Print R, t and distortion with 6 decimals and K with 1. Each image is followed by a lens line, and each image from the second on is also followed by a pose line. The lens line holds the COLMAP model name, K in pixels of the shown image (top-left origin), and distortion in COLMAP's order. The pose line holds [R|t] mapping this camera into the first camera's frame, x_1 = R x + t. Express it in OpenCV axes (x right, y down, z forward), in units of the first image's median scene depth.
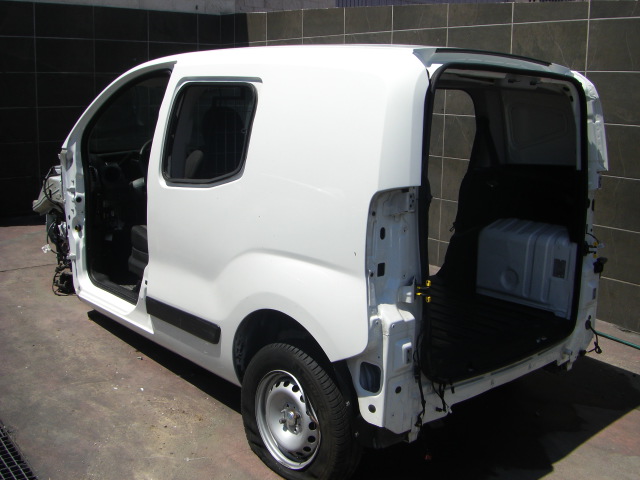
lens RADIAL K [[713.7, 0, 320.0], [0, 713.7, 240.0], [0, 0, 1]] dist [-0.155197, 0.031574]
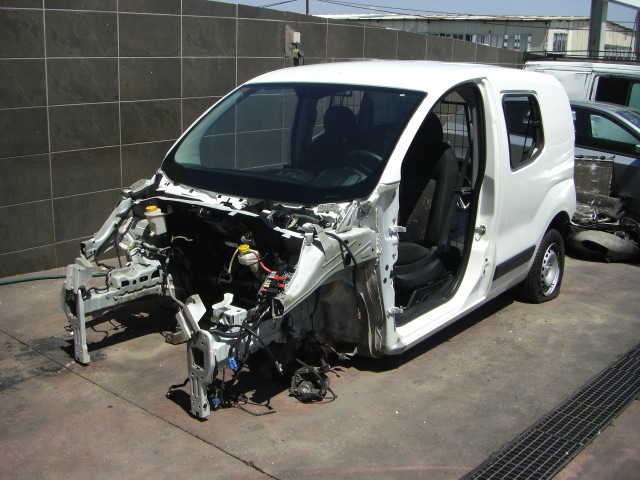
lens RADIAL K [[713.7, 0, 320.0], [0, 713.7, 240.0], [0, 0, 1]] dist [-0.155197, 0.031574]
pose [[-0.163872, -0.272727, 0.948033, -1.253148], [0.171090, 0.938603, 0.299588, -0.360248], [-0.971532, 0.211293, -0.107150, 1.307253]]
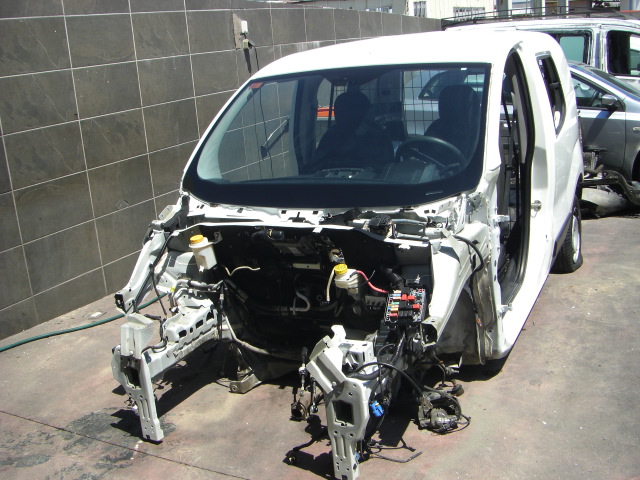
lens RADIAL K [[713.7, 0, 320.0], [0, 713.7, 240.0], [0, 0, 1]] dist [-0.155197, 0.031574]
pose [[-0.362409, -0.244091, 0.899488, -1.051018], [0.261114, 0.899857, 0.349395, -0.394391], [-0.894695, 0.361493, -0.262380, 1.513035]]
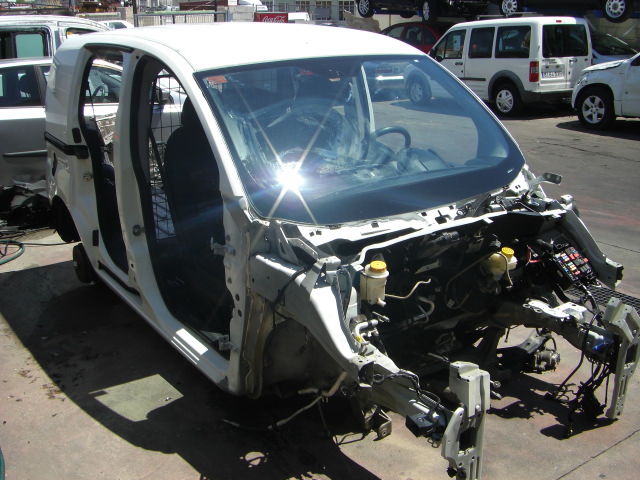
lens RADIAL K [[713.7, 0, 320.0], [0, 713.7, 240.0], [0, 0, 1]] dist [-0.155197, 0.031574]
pose [[-0.992658, -0.056929, 0.106719, -0.264554], [0.004092, 0.865998, 0.500031, -0.499563], [-0.120885, 0.496797, -0.859407, 1.994334]]
